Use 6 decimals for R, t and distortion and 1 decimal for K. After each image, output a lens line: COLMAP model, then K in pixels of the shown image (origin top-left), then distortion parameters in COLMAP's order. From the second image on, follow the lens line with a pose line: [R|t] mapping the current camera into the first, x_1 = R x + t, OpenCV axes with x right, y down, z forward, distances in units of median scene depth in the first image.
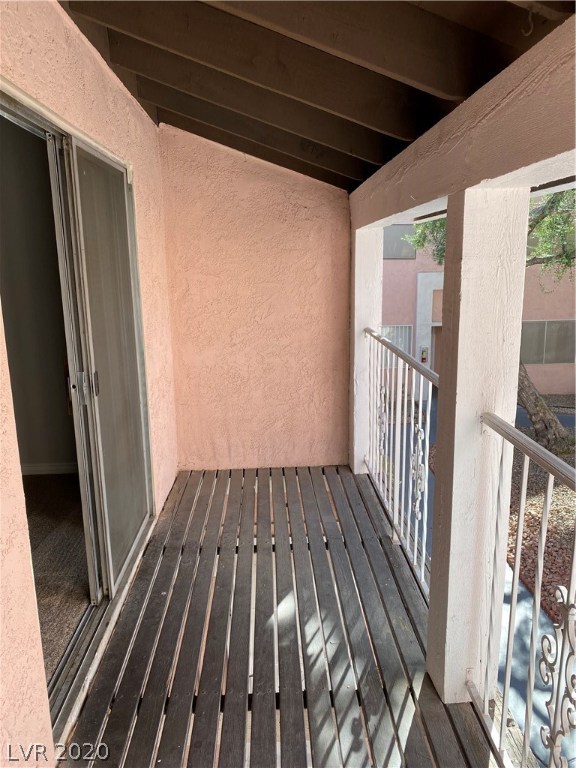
lens RADIAL K [[588.7, 0, 284.4], [0, 588.7, 387.3], [0, 0, 1]] dist [0.020302, -0.019316]
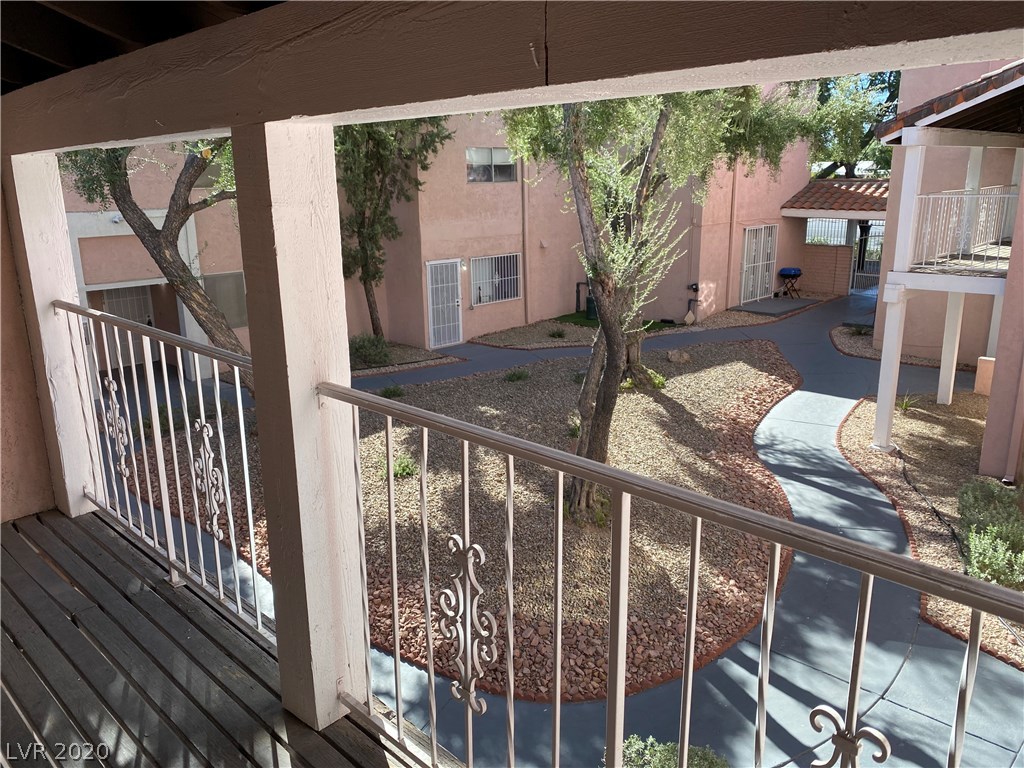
lens RADIAL K [[785.0, 0, 515.9], [0, 785.0, 380.3], [0, 0, 1]] dist [0.020302, -0.019316]
pose [[0.706707, -0.171691, 0.686358, -0.209018], [0.155066, 0.984109, 0.086509, -0.012946], [-0.690304, 0.045294, 0.722100, -0.028531]]
